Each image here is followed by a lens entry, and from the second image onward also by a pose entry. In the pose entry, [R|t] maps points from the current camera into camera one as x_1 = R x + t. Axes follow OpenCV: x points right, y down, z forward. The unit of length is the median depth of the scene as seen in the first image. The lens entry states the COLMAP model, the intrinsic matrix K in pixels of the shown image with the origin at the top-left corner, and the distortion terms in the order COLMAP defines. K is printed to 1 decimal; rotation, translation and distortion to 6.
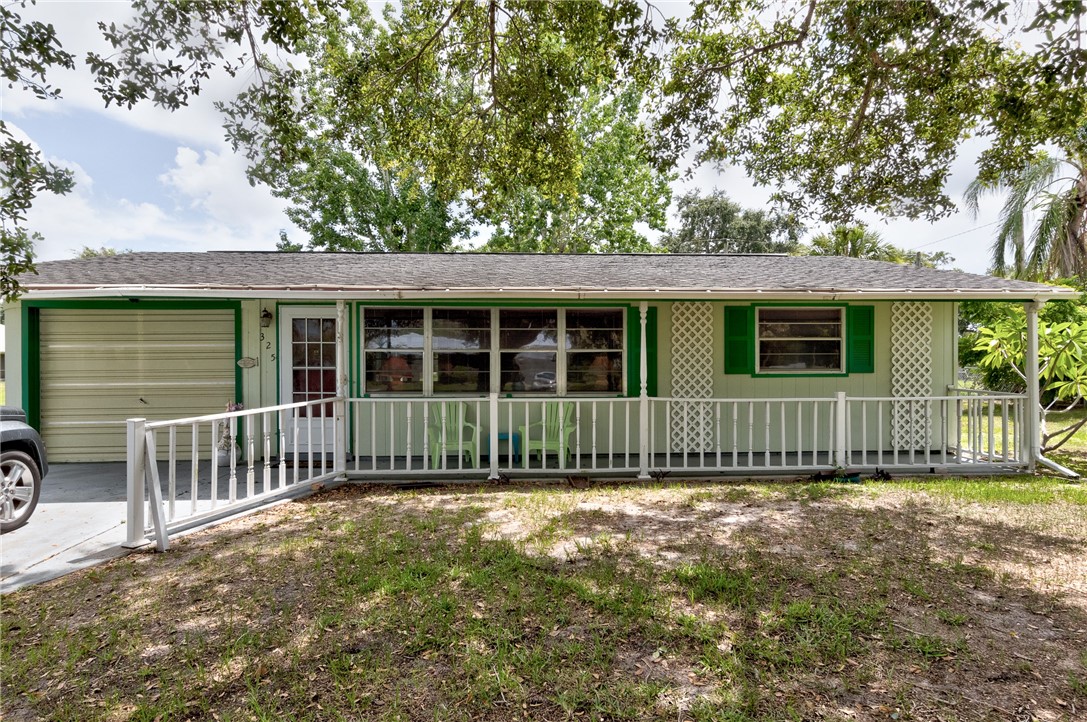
lens RADIAL K [[624.8, 0, 549.6], [0, 624.8, 370.9], [0, 0, 1]] dist [-0.001034, 0.002963]
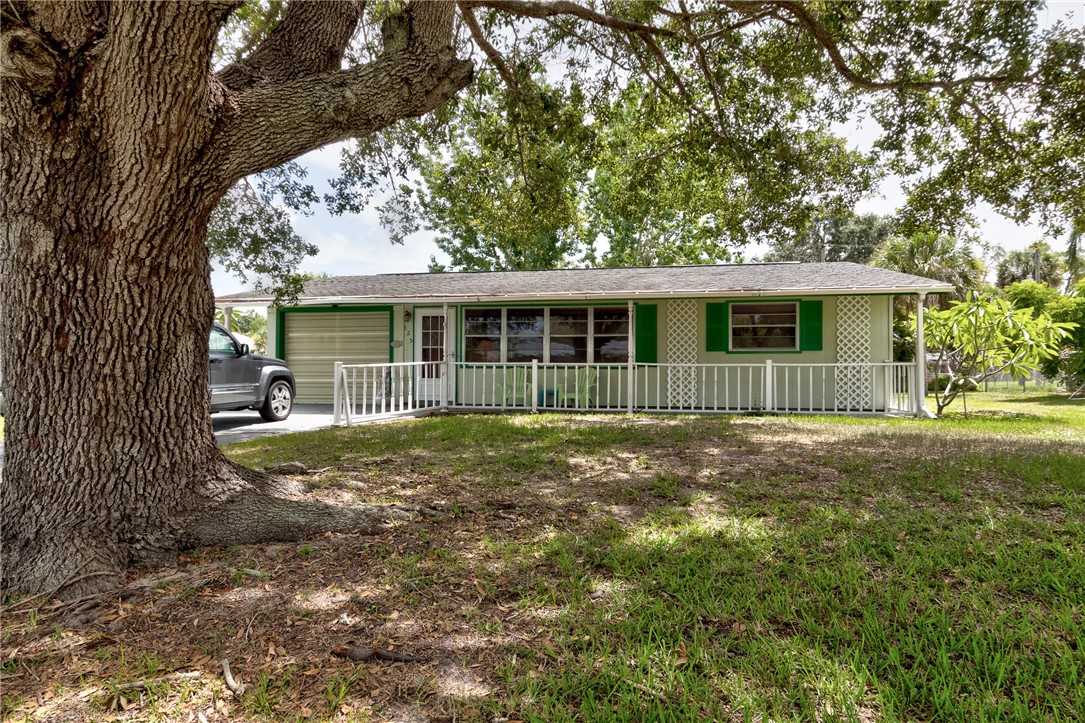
lens RADIAL K [[611.0, 0, 543.1], [0, 611.0, 368.1], [0, 0, 1]] dist [0.000915, 0.000917]
pose [[0.970963, 0.005214, -0.239174, 0.289640], [-0.009233, 0.999834, -0.015688, 0.078266], [0.239053, 0.017441, 0.970850, -0.486326]]
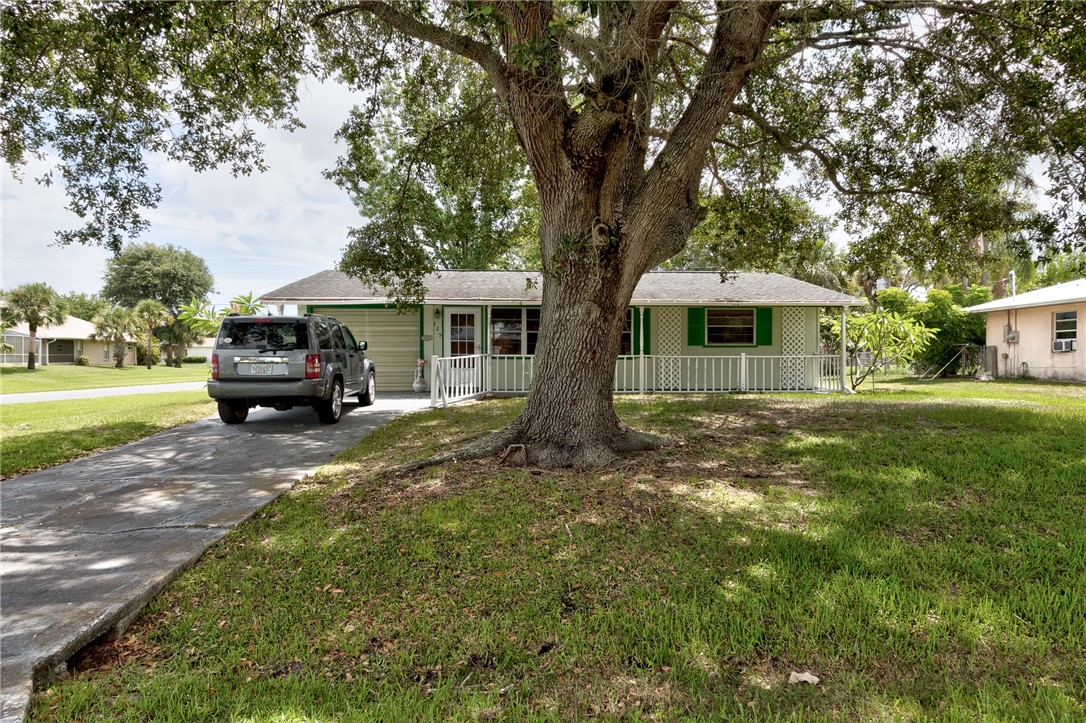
lens RADIAL K [[677.2, 0, 539.2], [0, 677.2, 363.9], [0, 0, 1]] dist [0.001403, -0.000380]
pose [[0.999845, 0.004194, -0.017080, -0.130427], [-0.004214, 0.999990, -0.001123, 0.070870], [0.017075, 0.001195, 0.999854, -1.094995]]
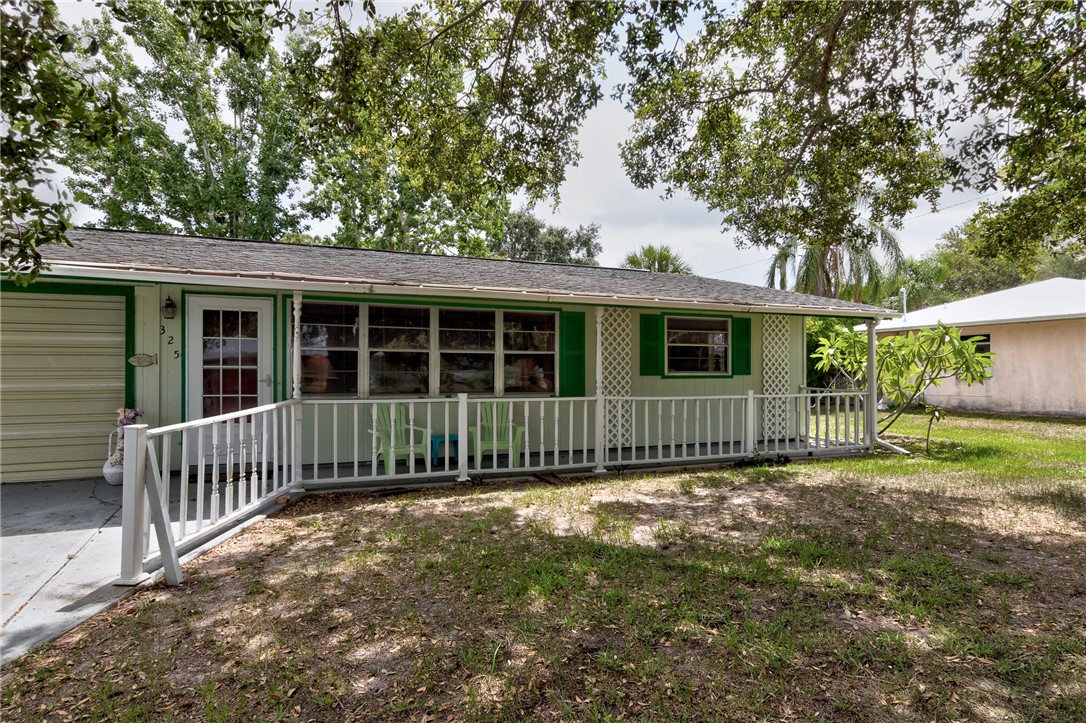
lens RADIAL K [[611.5, 0, 543.6], [0, 611.5, 368.2], [0, 0, 1]] dist [0.000915, 0.000917]
pose [[0.940930, 0.006431, 0.338541, -0.281948], [-0.002136, 0.999912, -0.013059, 0.007811], [-0.338596, 0.011565, 0.940861, 0.047367]]
